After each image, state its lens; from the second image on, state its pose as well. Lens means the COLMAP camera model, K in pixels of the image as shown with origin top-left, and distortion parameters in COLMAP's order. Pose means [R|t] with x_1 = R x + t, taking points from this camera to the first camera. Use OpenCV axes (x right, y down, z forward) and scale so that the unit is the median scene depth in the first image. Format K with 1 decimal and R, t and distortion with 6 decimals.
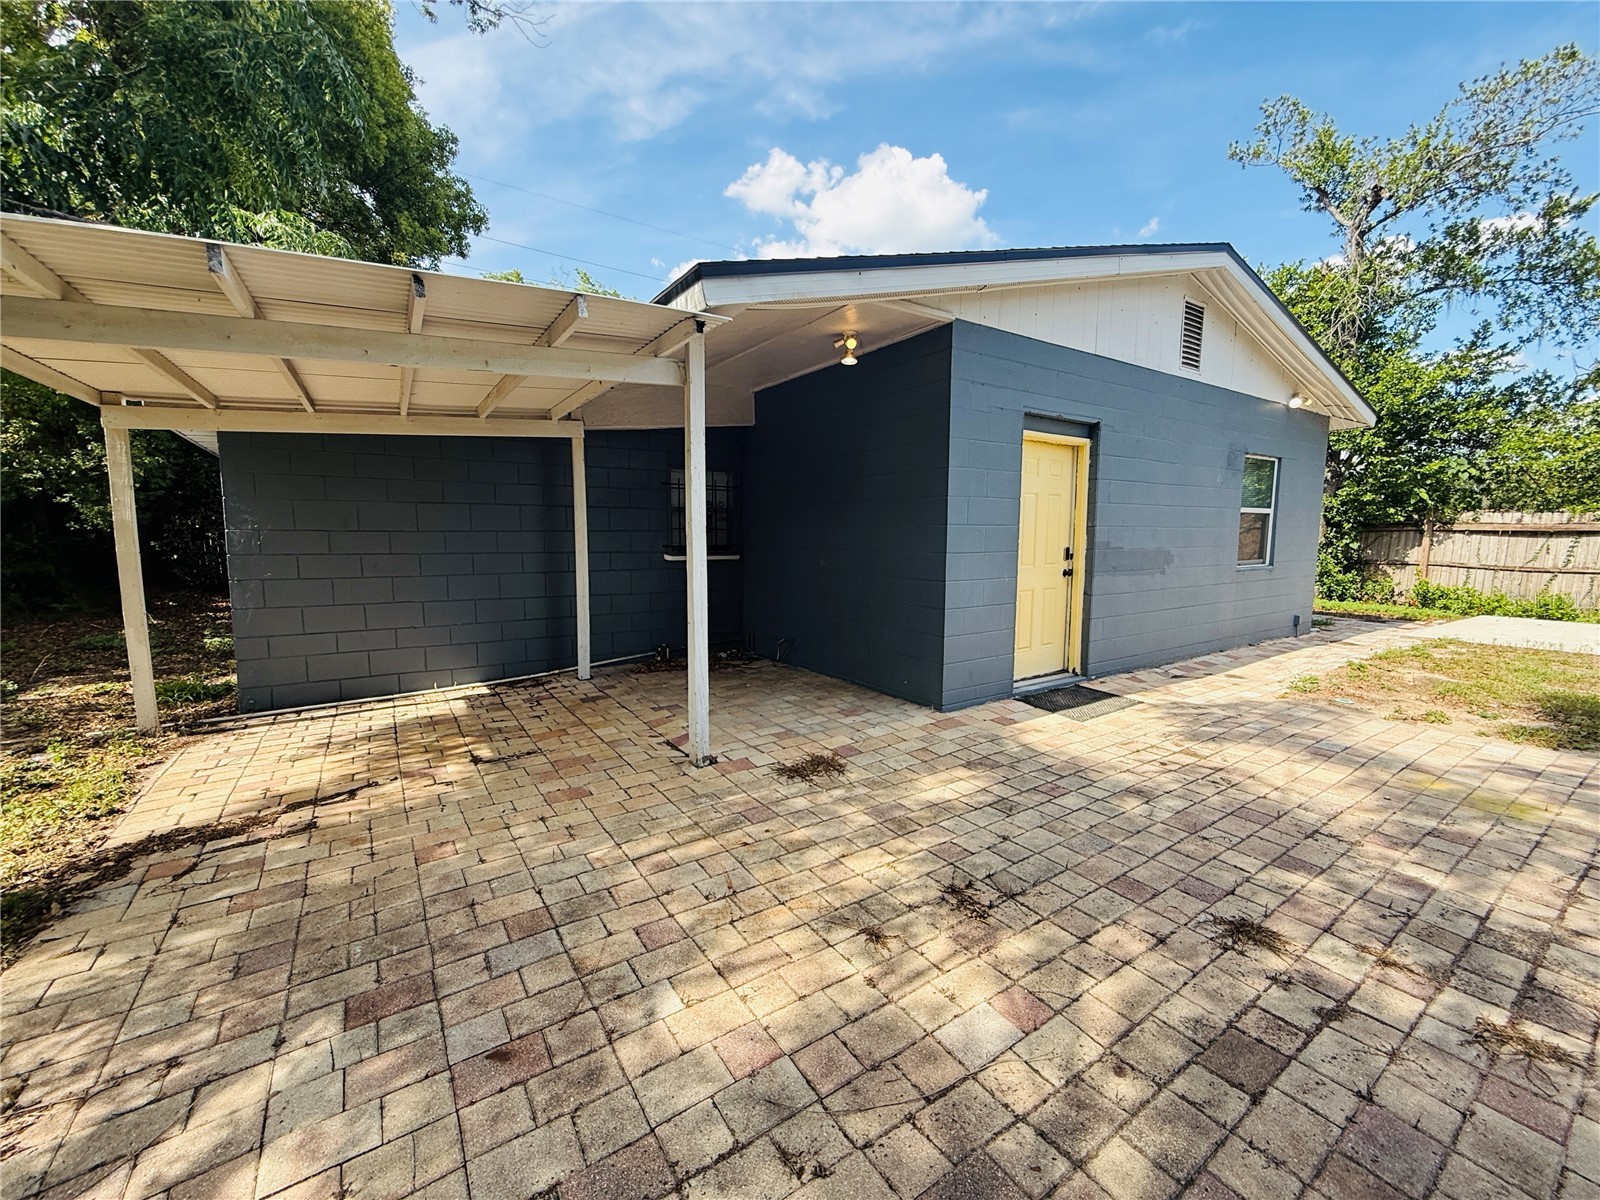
lens RADIAL K [[638.4, 0, 793.6], [0, 638.4, 594.5], [0, 0, 1]] dist [0.000751, 0.000140]
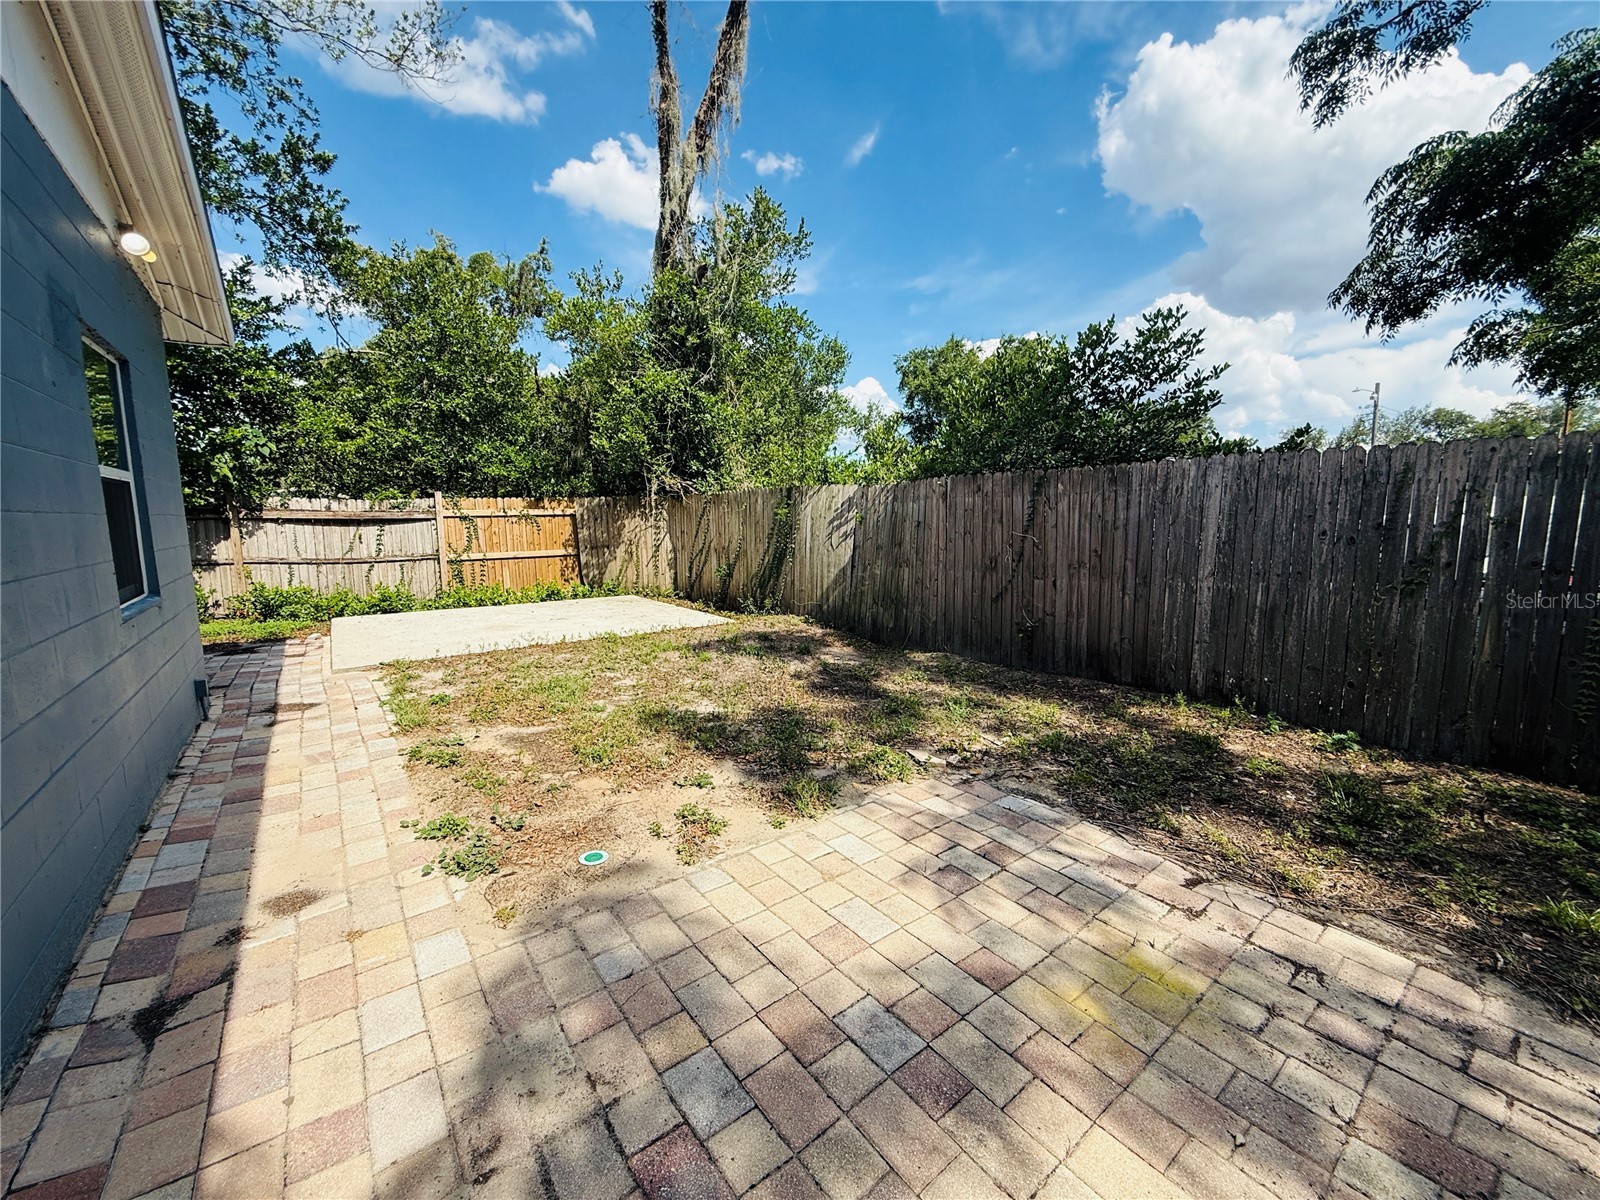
lens RADIAL K [[638.4, 0, 795.2], [0, 638.4, 602.7], [0, 0, 1]] dist [0.000751, 0.000140]
pose [[-0.068474, -0.131494, 0.988949, 0.185749], [0.103110, 0.985035, 0.138113, -0.040584], [-0.992310, 0.111428, -0.053891, 0.413380]]
